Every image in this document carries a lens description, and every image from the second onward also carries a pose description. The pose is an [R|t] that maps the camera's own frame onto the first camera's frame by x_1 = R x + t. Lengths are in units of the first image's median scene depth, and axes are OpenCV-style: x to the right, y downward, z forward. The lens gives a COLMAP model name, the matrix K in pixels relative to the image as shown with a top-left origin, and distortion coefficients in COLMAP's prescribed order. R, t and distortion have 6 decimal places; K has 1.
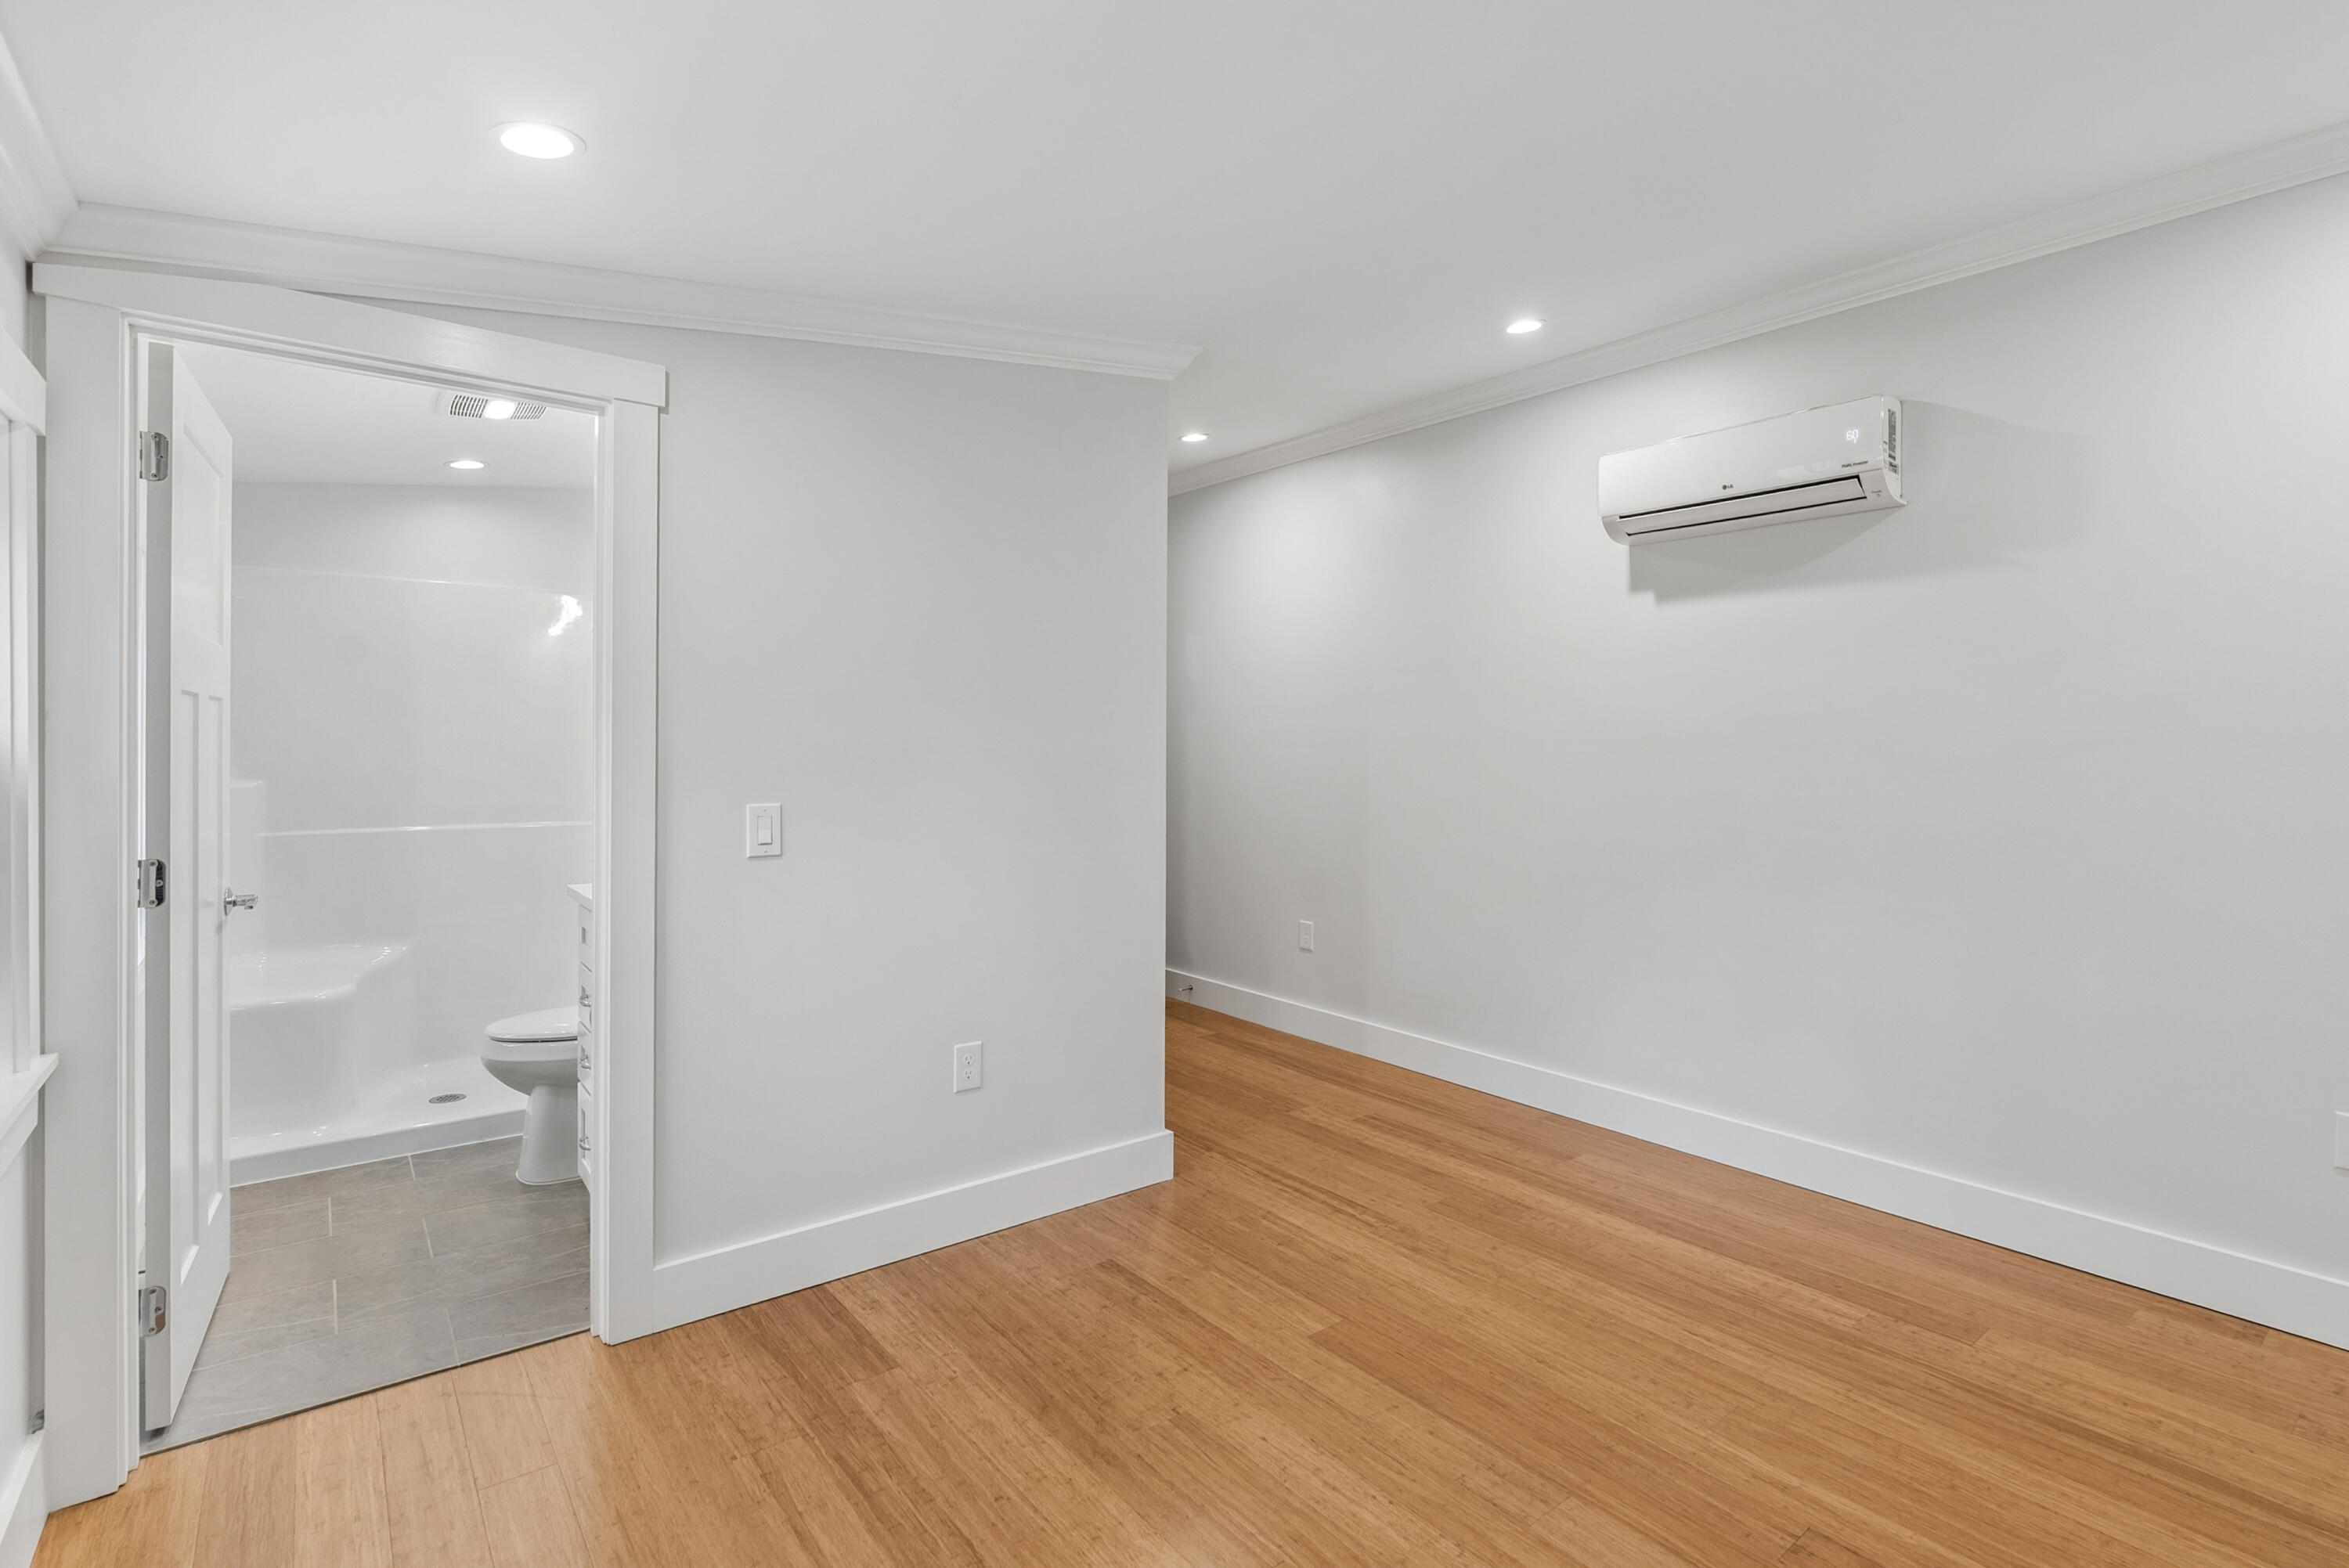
lens RADIAL K [[1105.6, 0, 1185.5], [0, 1105.6, 767.0], [0, 0, 1]] dist [0.001171, 0.000144]
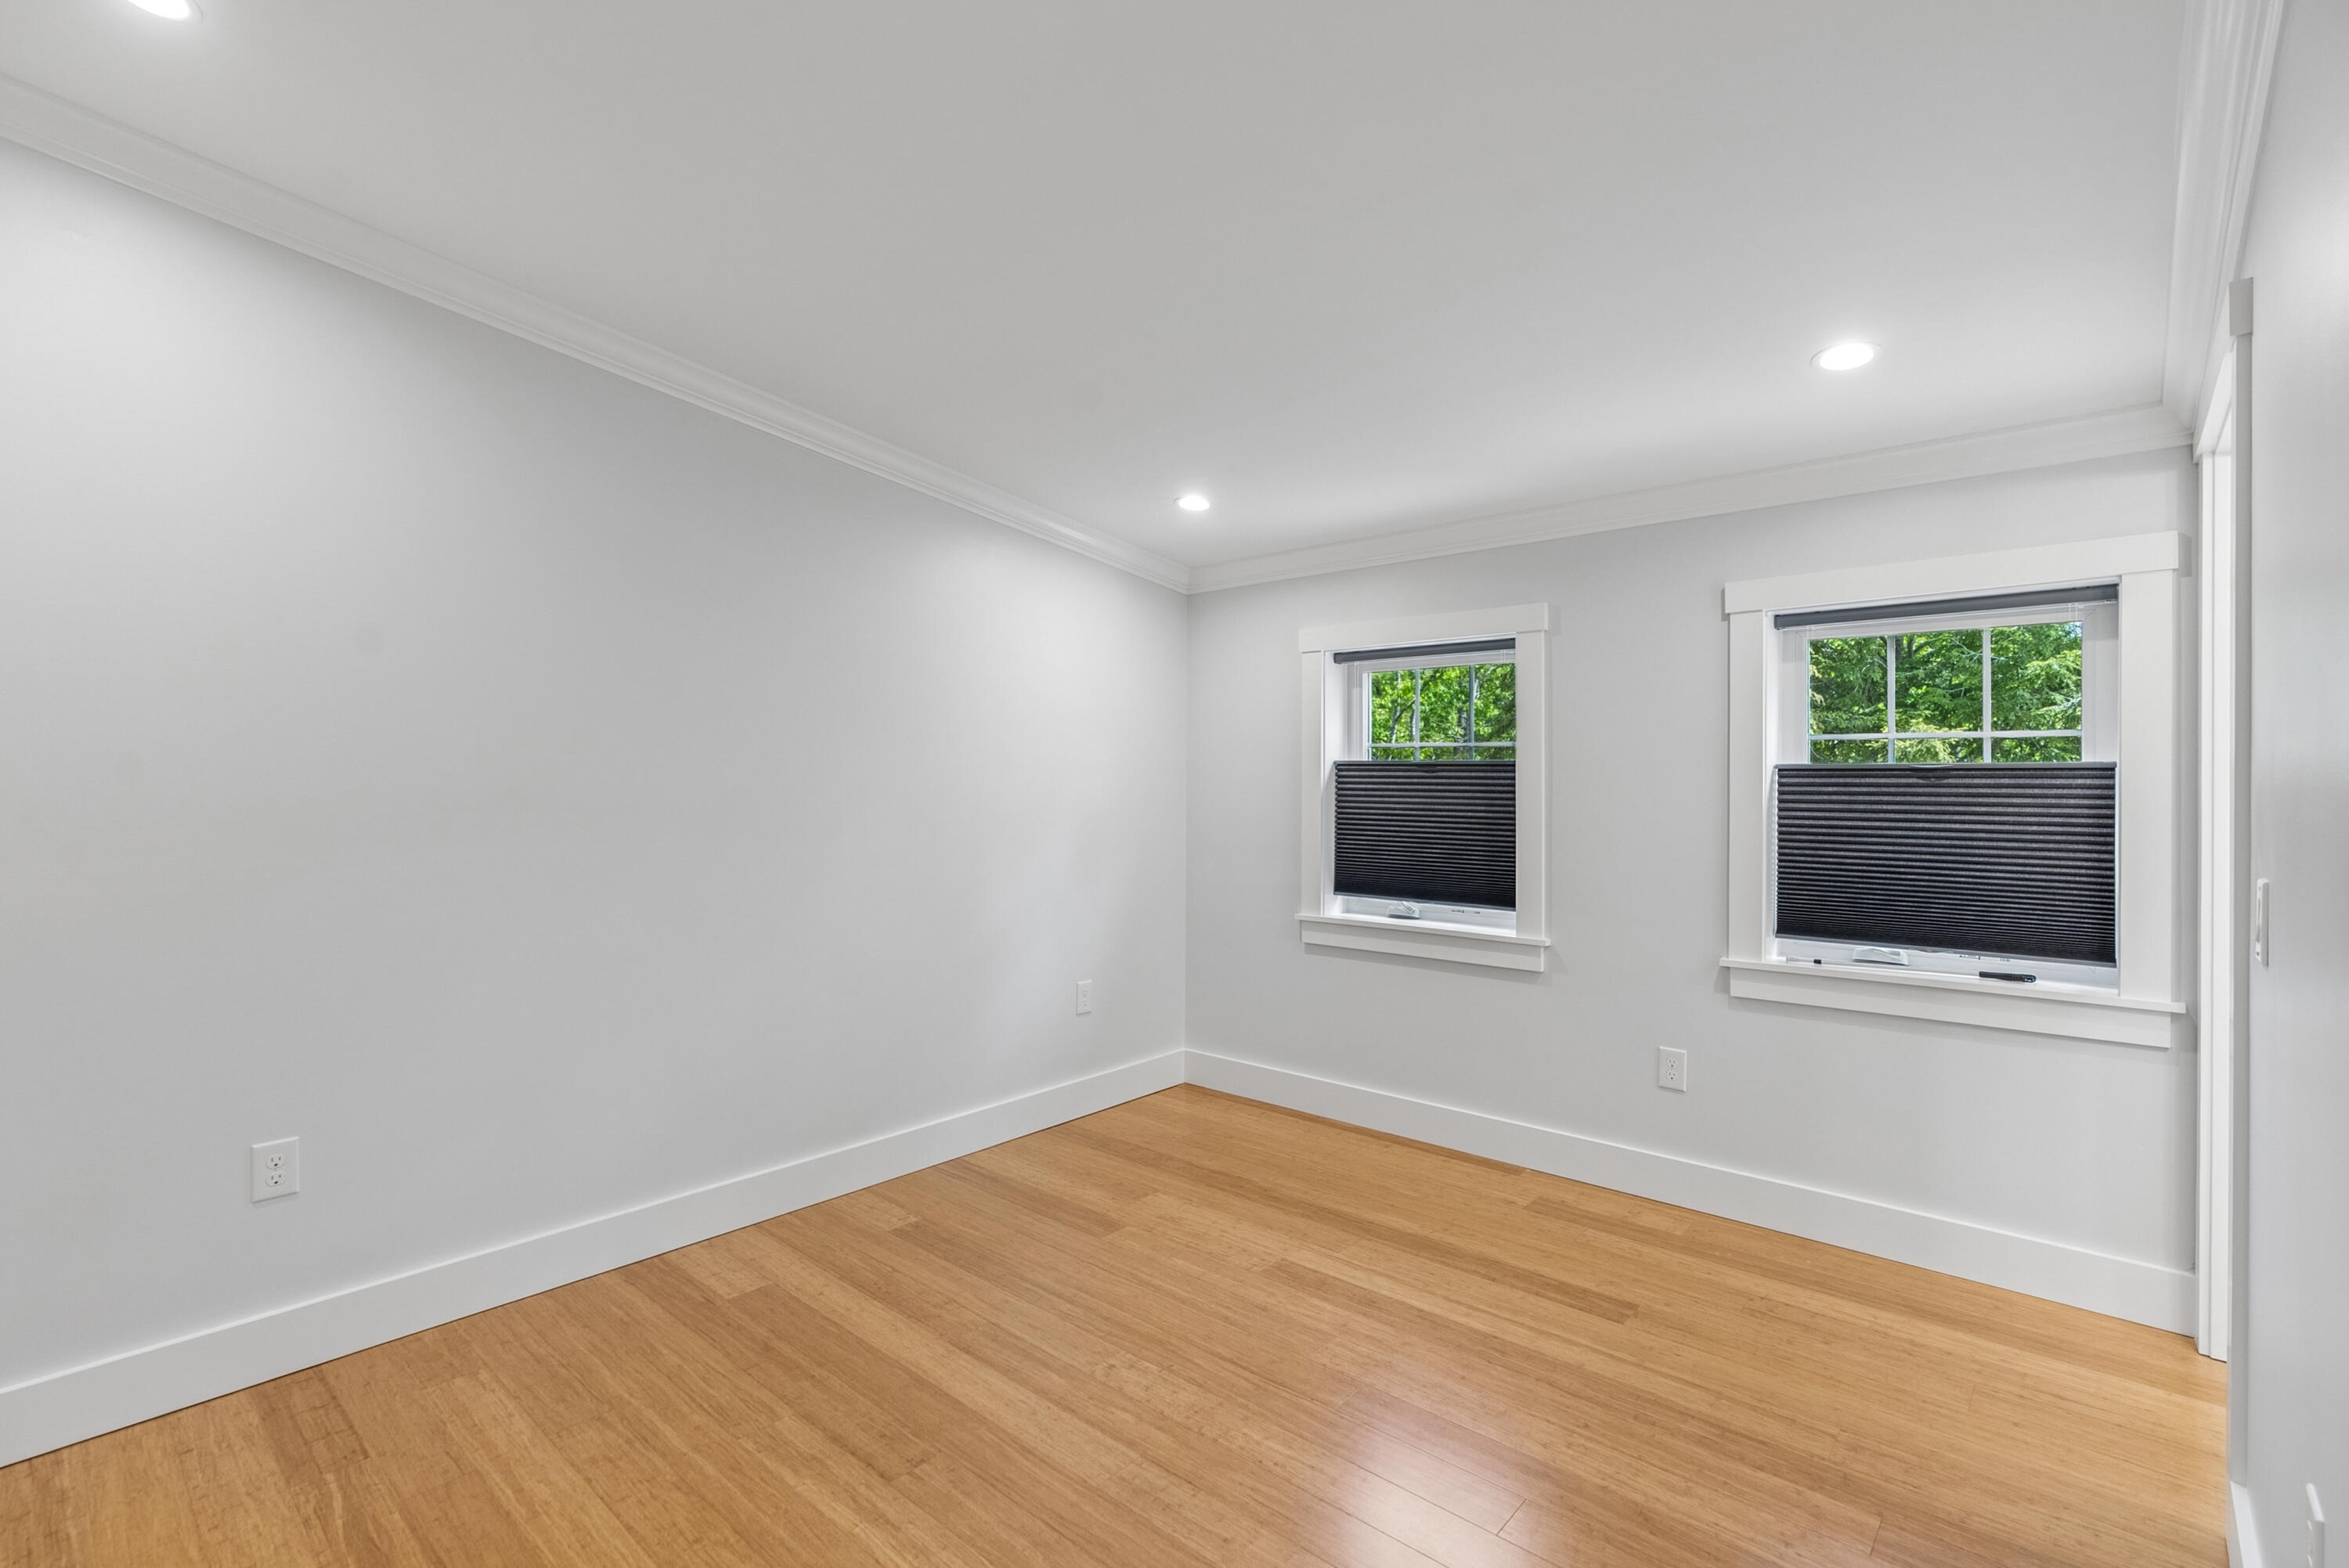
lens RADIAL K [[1079.4, 0, 1174.9], [0, 1079.4, 805.0], [0, 0, 1]] dist [-0.008431, 0.000619]
pose [[-0.983644, -0.004621, -0.180062, 0.358508], [-0.013320, 0.998800, 0.047133, -0.031059], [0.179628, 0.048761, -0.982525, 1.545301]]
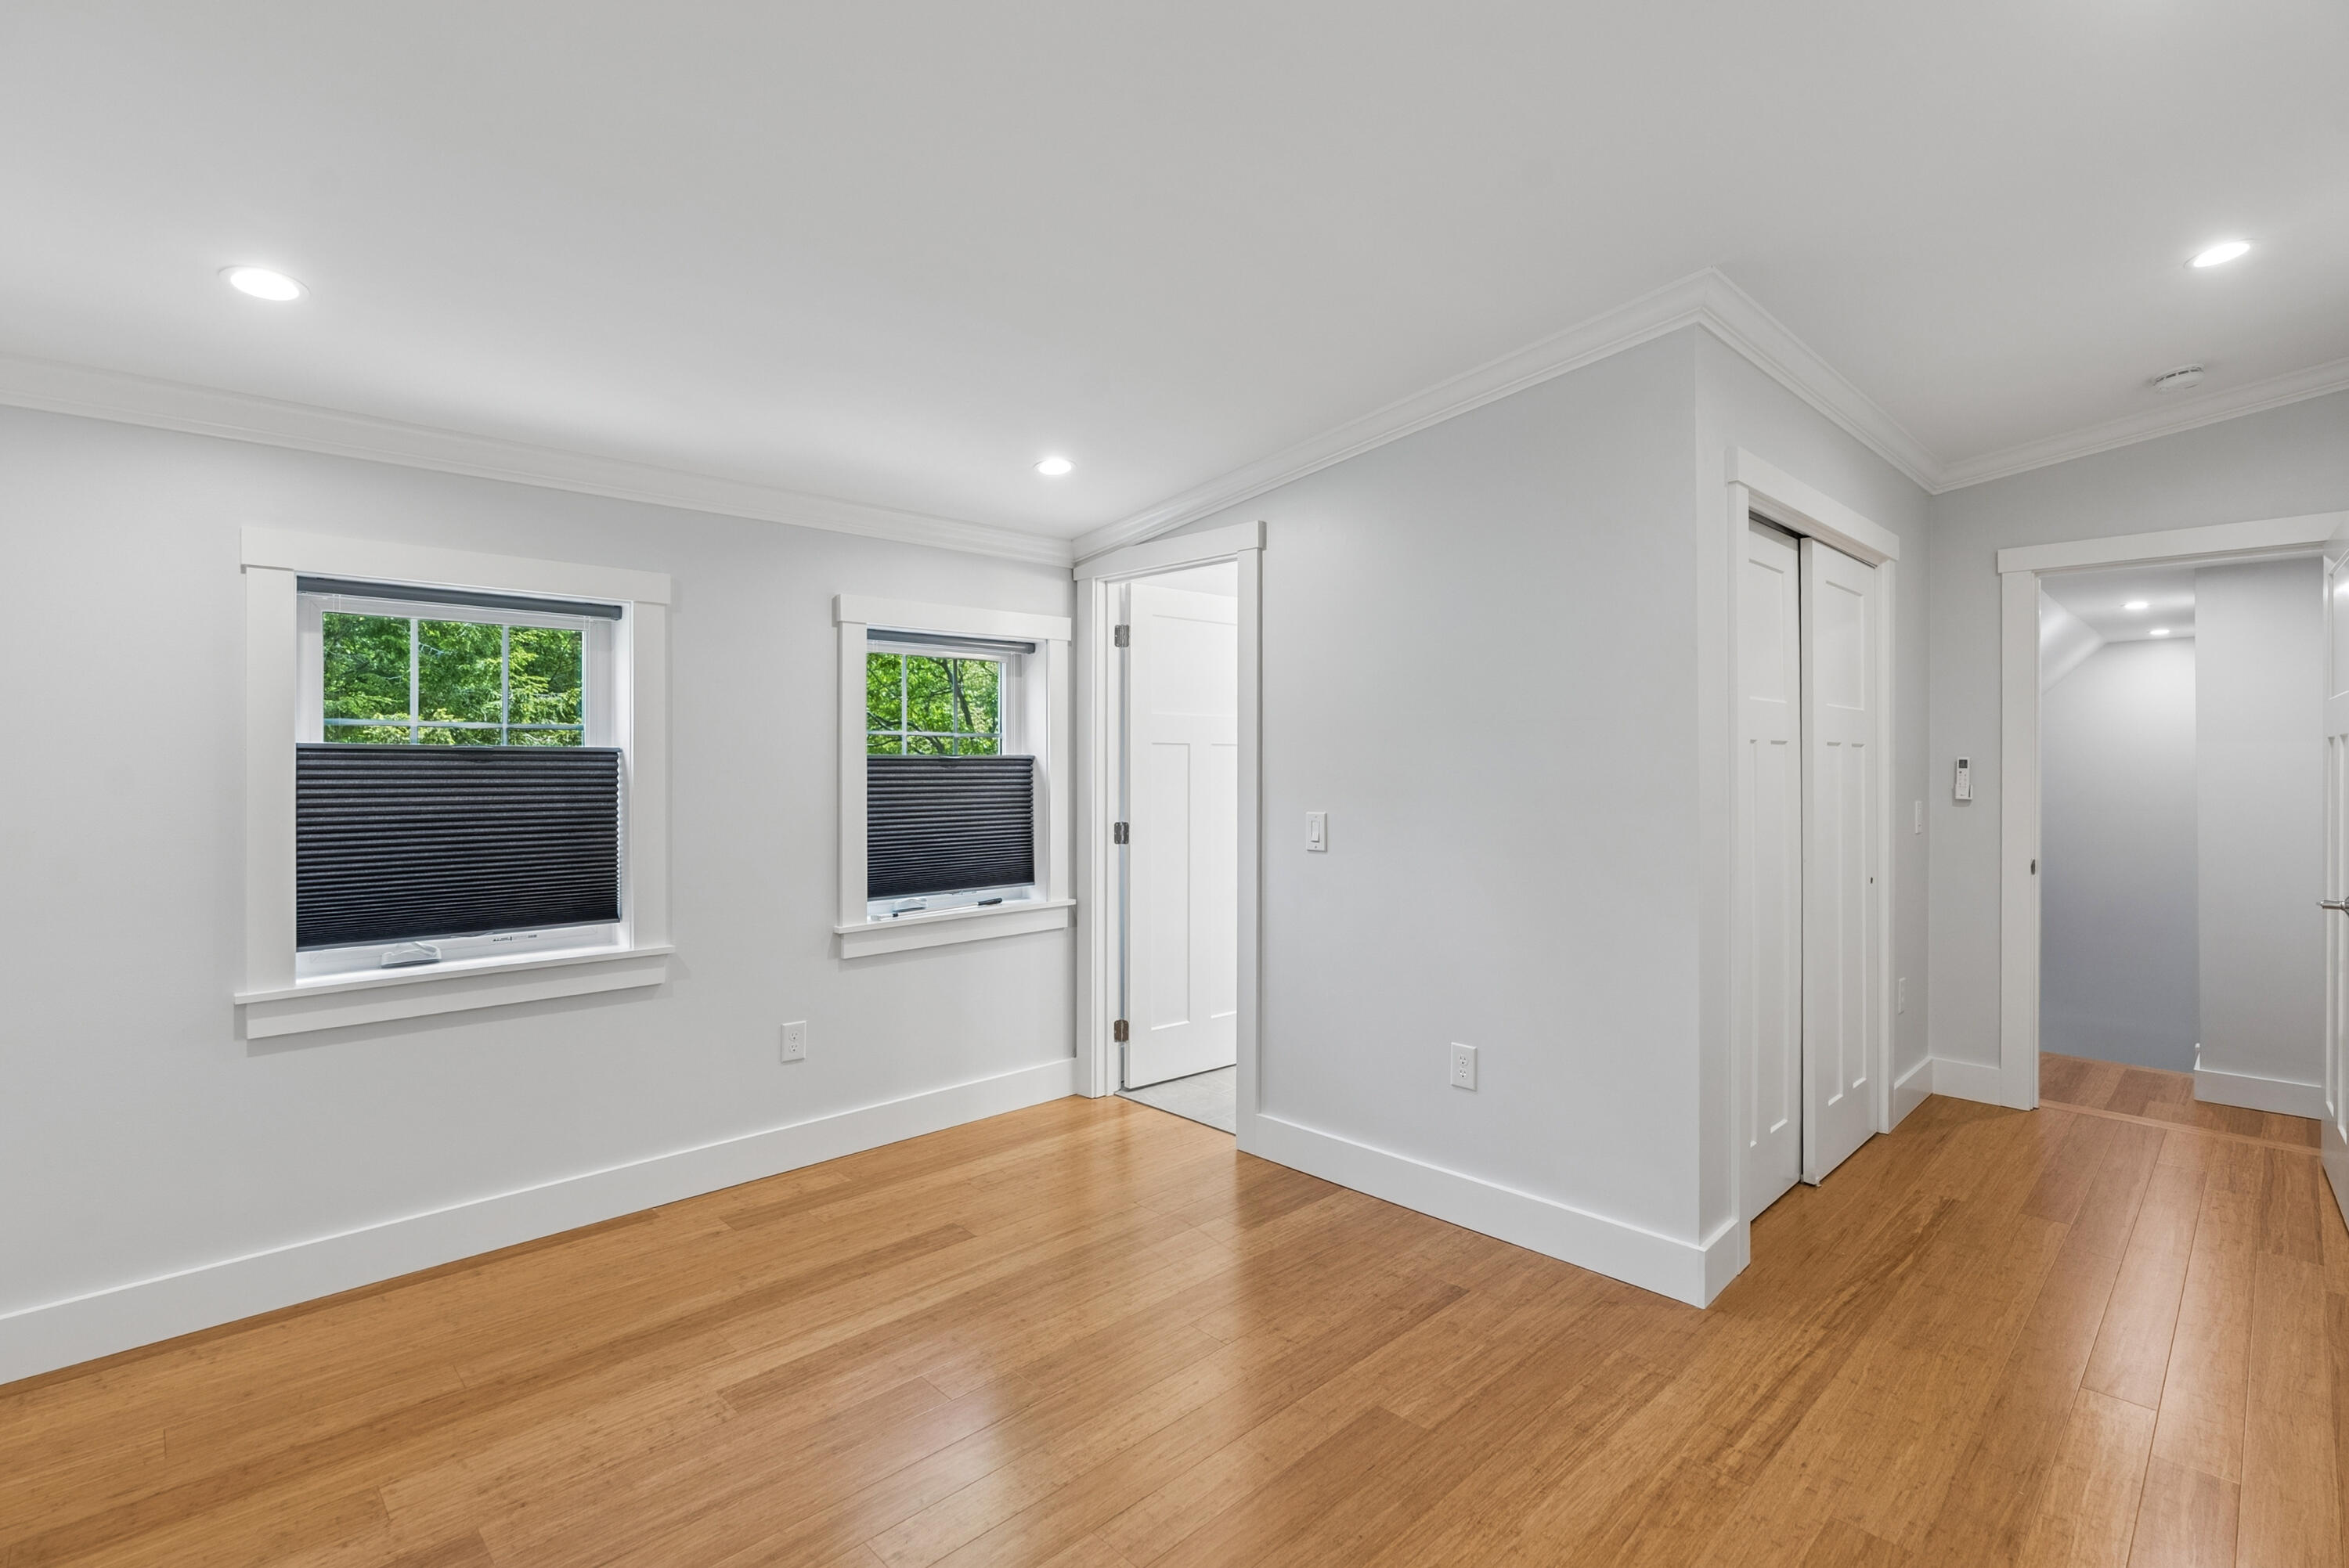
lens RADIAL K [[1085.6, 0, 1187.7], [0, 1085.6, 791.1], [0, 0, 1]] dist [0.002678, 0.000518]
pose [[0.112619, 0.015398, -0.993519, 0.971903], [-0.020091, 0.999711, 0.013216, -0.007373], [0.993435, 0.018473, 0.112896, 0.717580]]
